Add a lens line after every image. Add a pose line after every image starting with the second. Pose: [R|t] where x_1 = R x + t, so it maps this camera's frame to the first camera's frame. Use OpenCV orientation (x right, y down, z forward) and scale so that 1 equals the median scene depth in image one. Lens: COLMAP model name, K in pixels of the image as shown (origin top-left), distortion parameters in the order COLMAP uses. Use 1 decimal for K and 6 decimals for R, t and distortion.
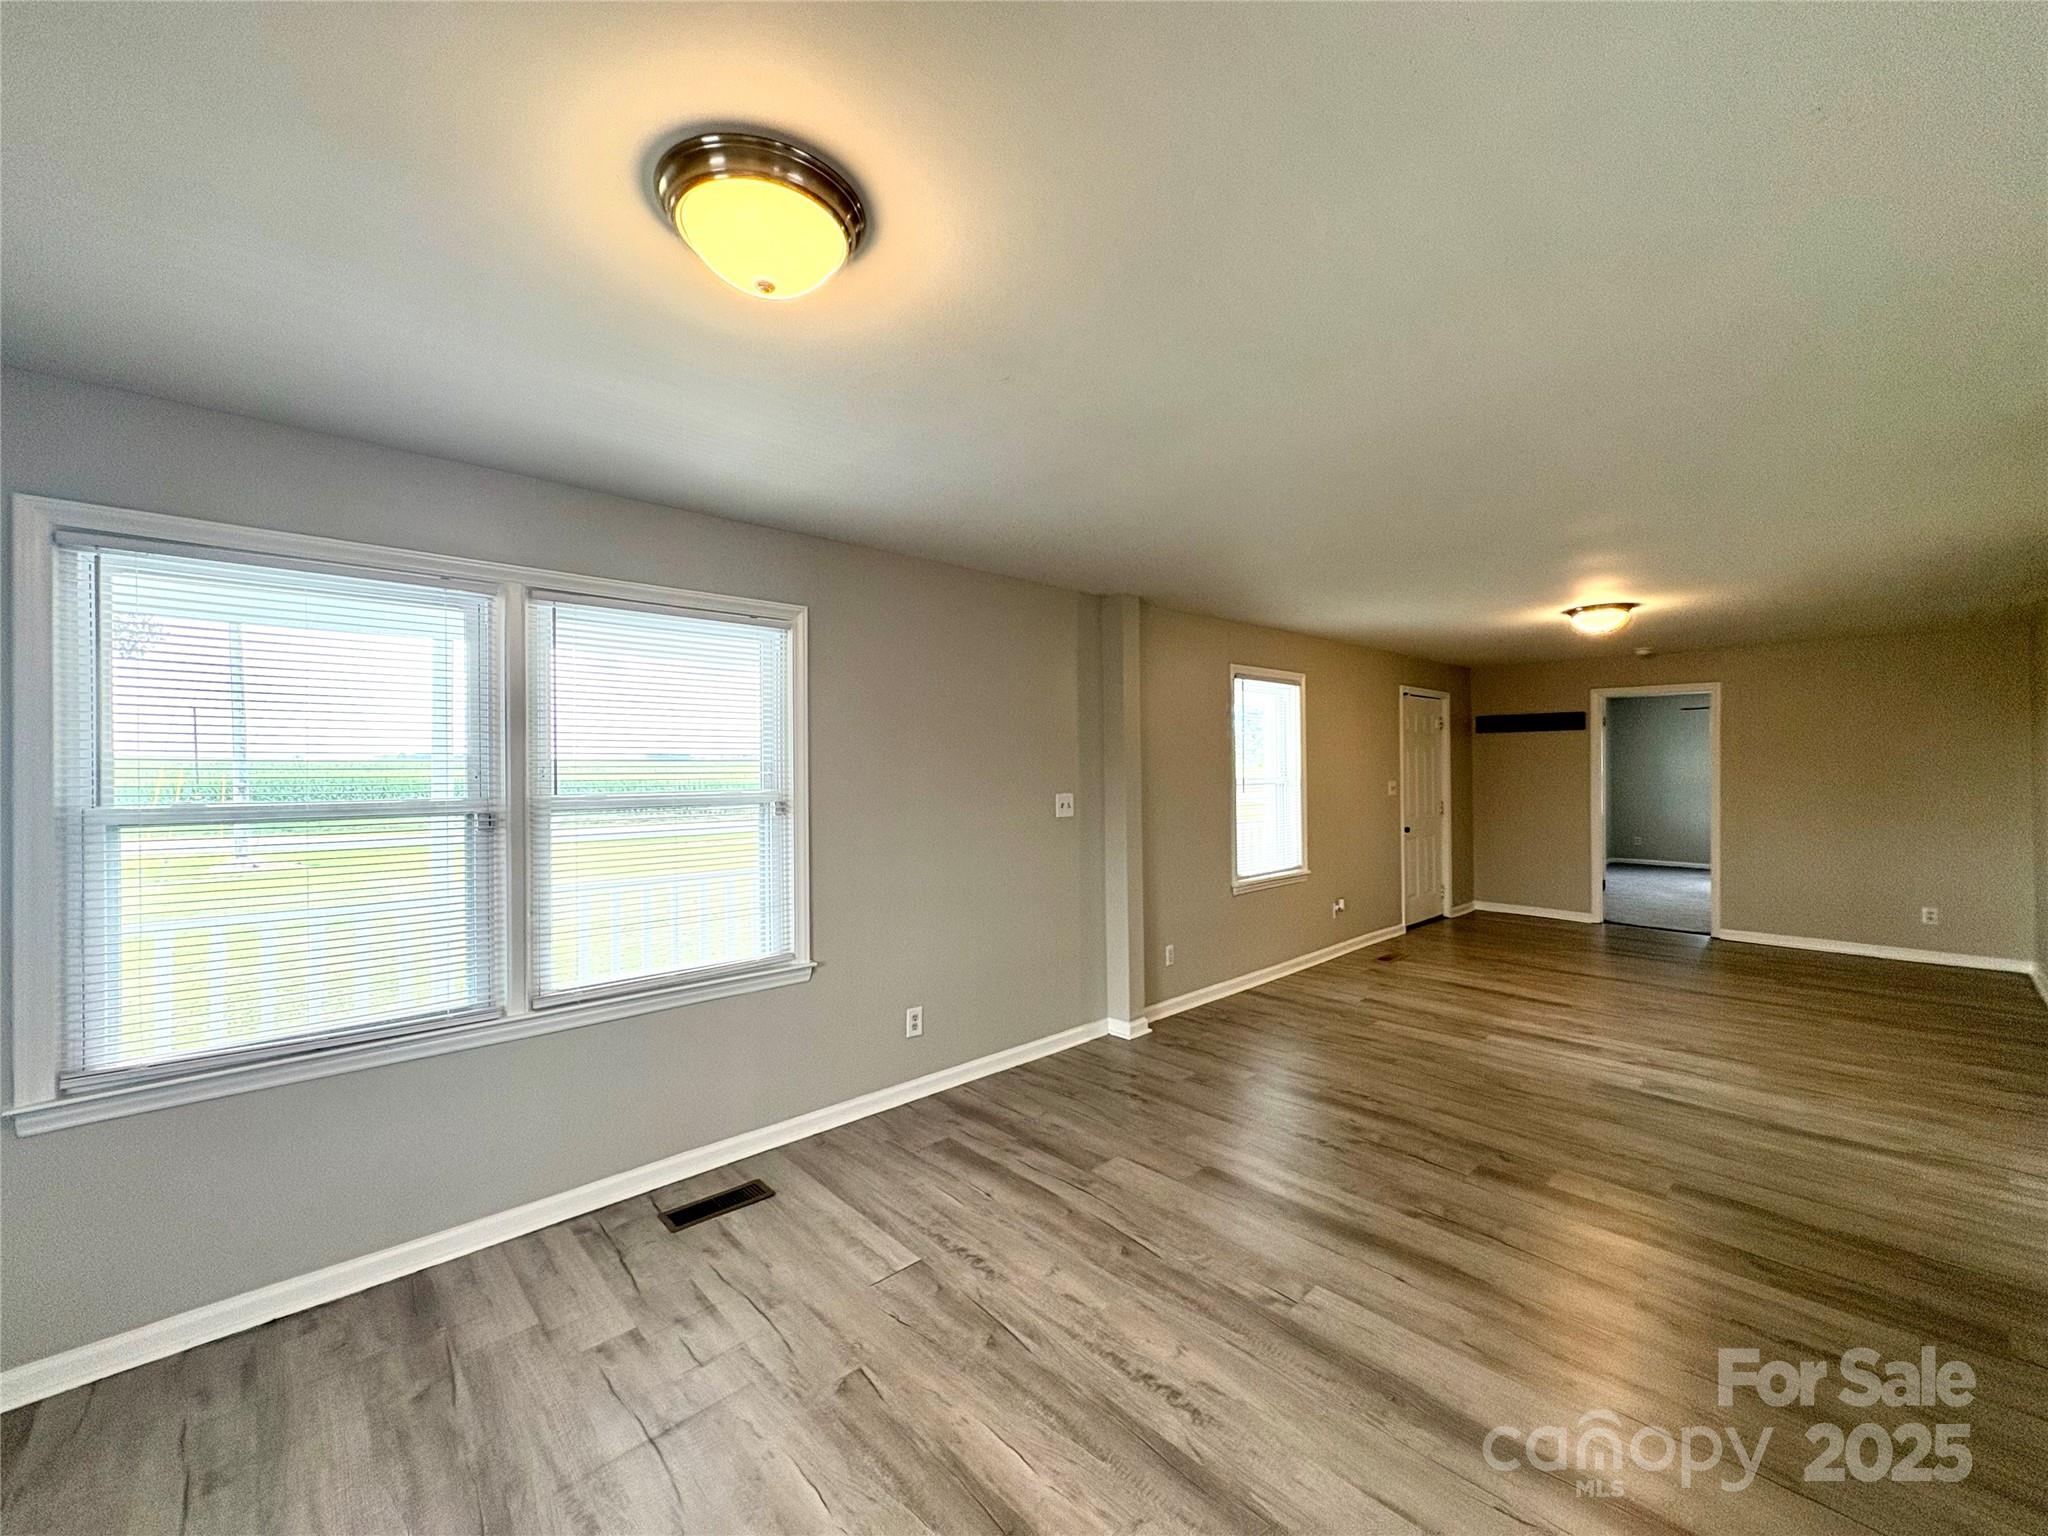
lens RADIAL K [[814.4, 0, 1024.0], [0, 814.4, 768.0], [0, 0, 1]] dist [-0.000611, 0.000710]
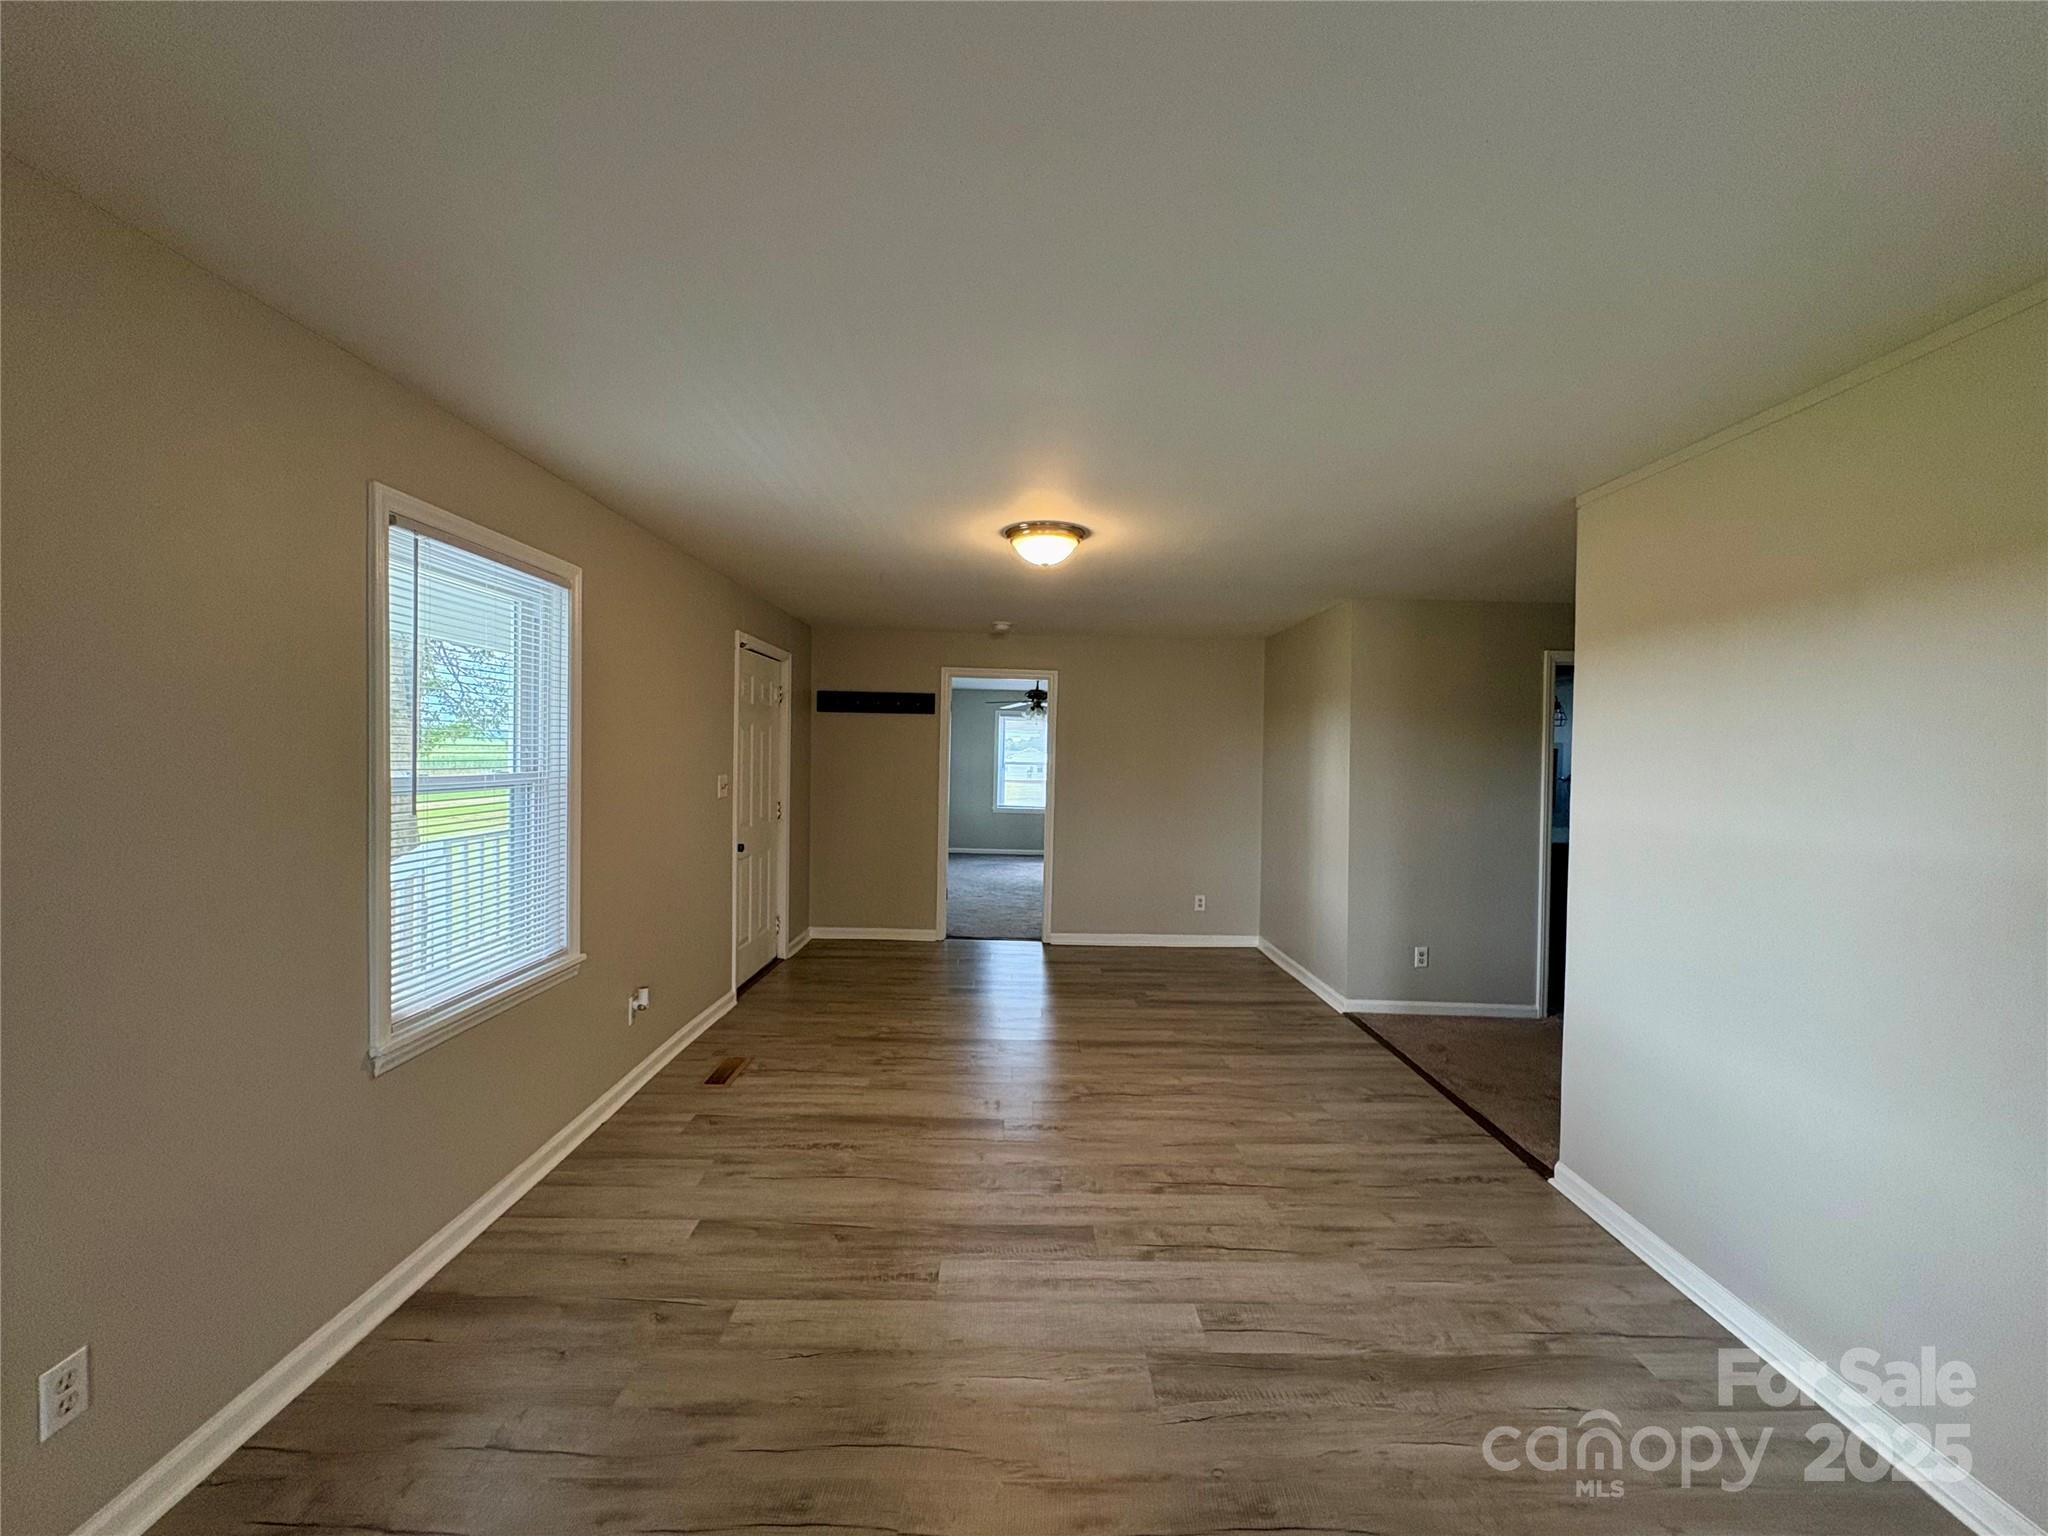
lens RADIAL K [[810.7, 0, 1027.8], [0, 810.7, 768.2], [0, 0, 1]] dist [-0.000053, 0.000450]
pose [[0.668792, 0.008559, 0.743400, 0.257686], [-0.026142, 0.999586, 0.012010, -0.007933], [-0.742989, -0.027466, 0.668739, 0.744277]]
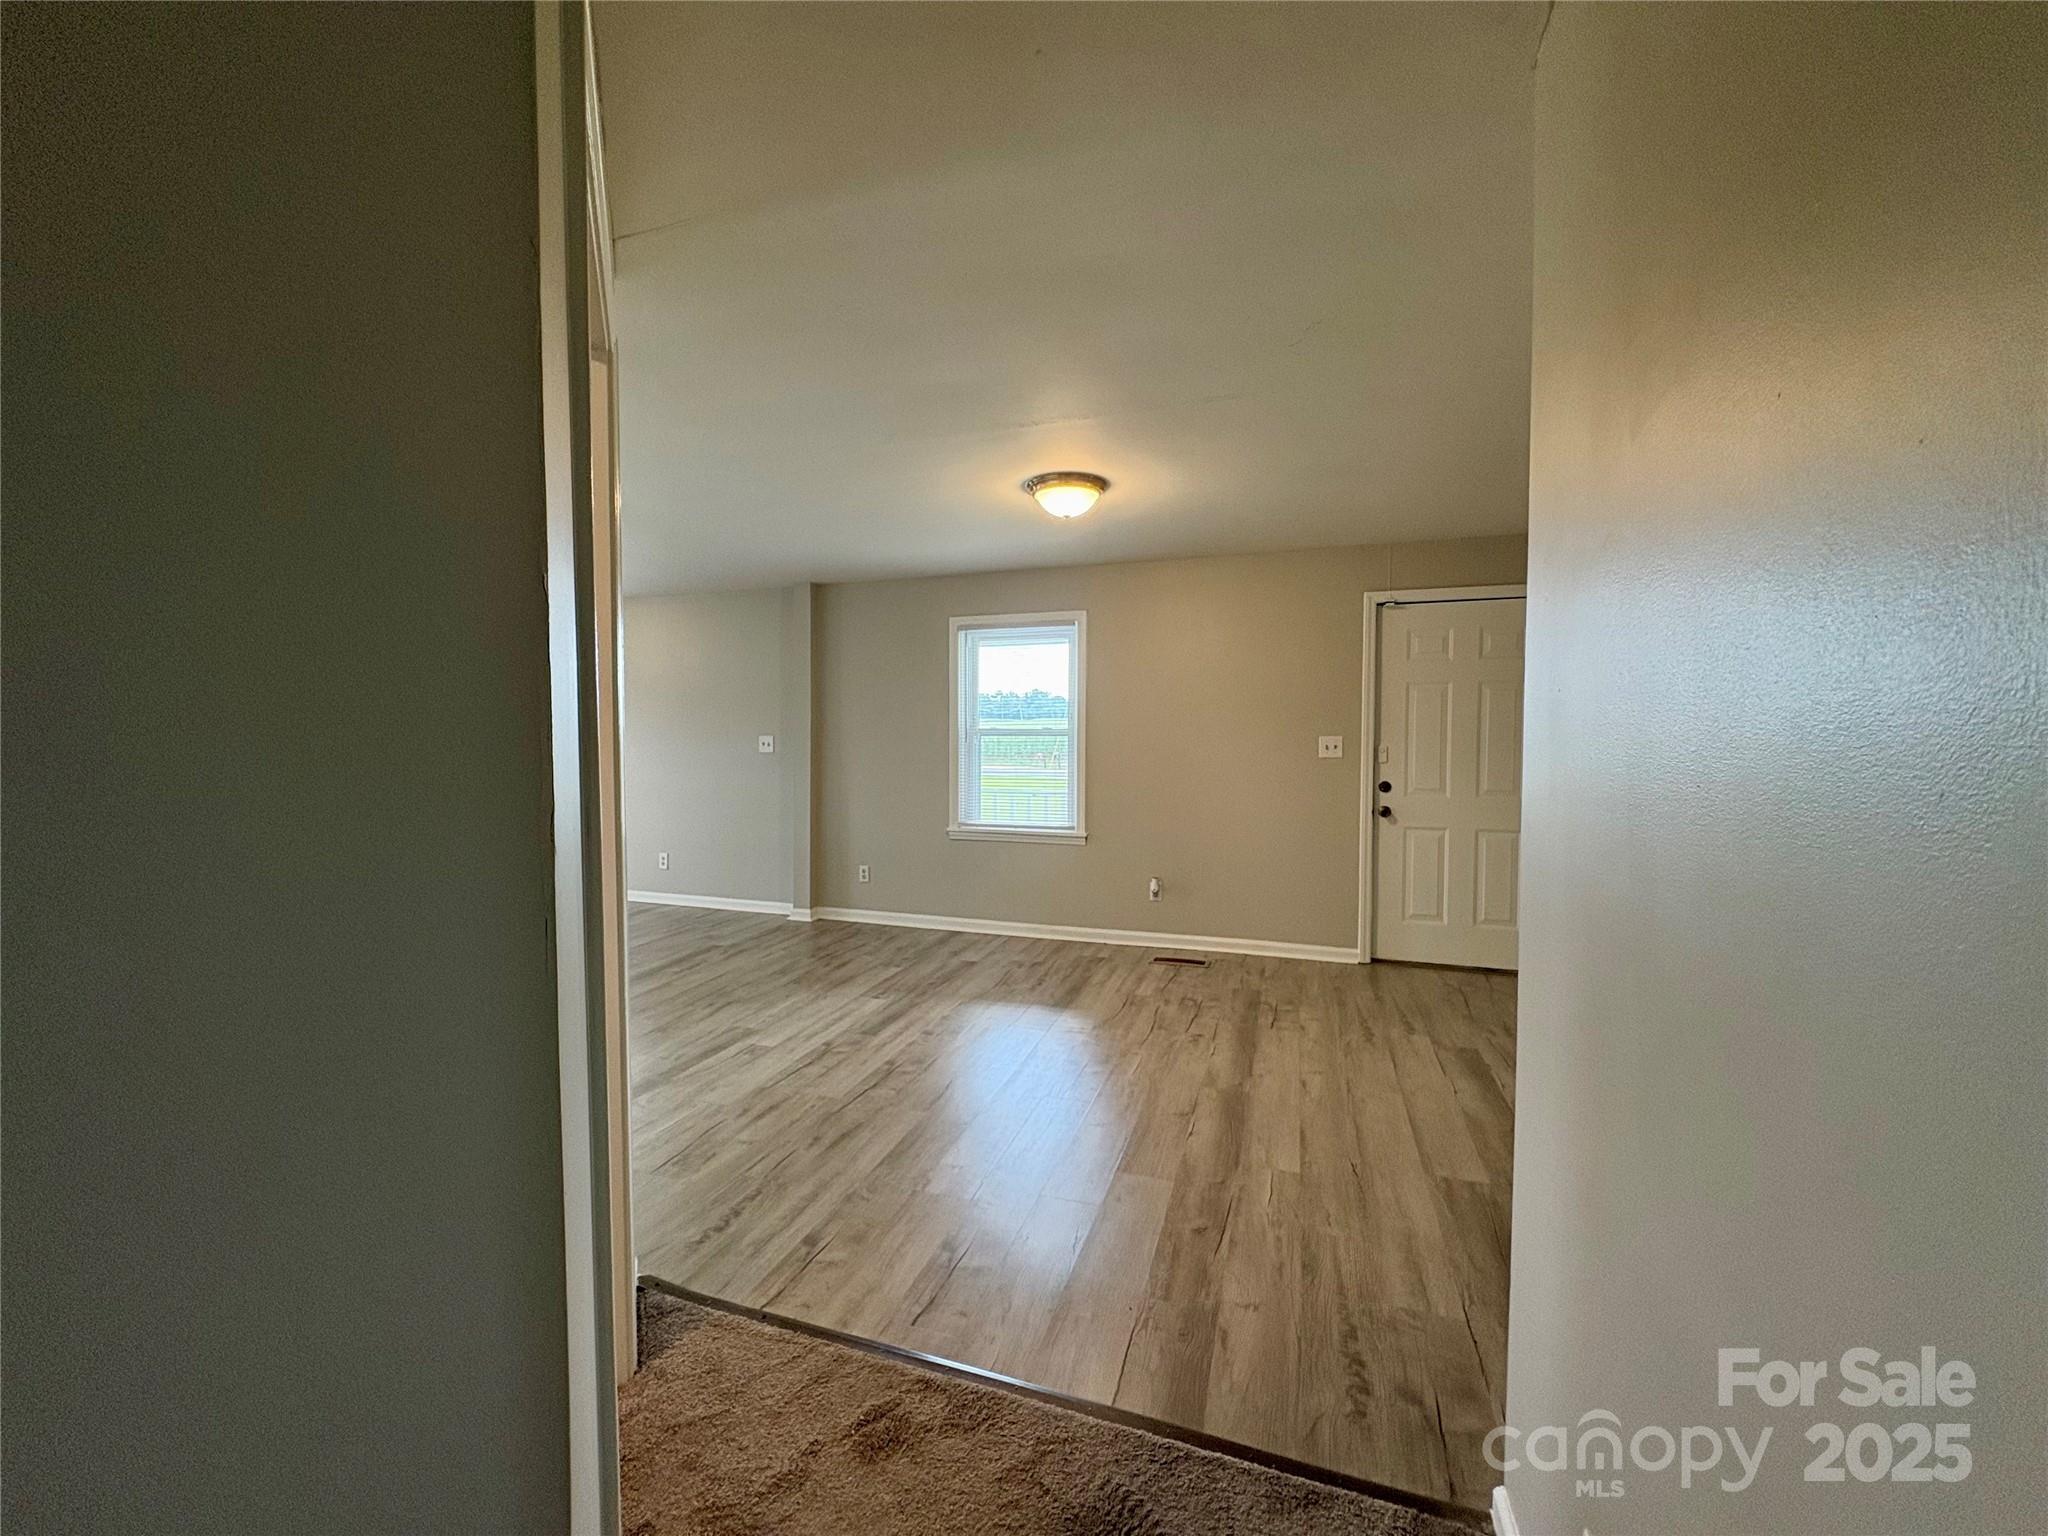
lens RADIAL K [[814.4, 0, 1024.0], [0, 814.4, 768.0], [0, 0, 1]] dist [-0.000611, 0.000710]
pose [[0.475415, 0.047477, -0.878480, 1.794197], [-0.003582, 0.998639, 0.052032, 0.014248], [0.879754, -0.021590, 0.474938, 0.856915]]
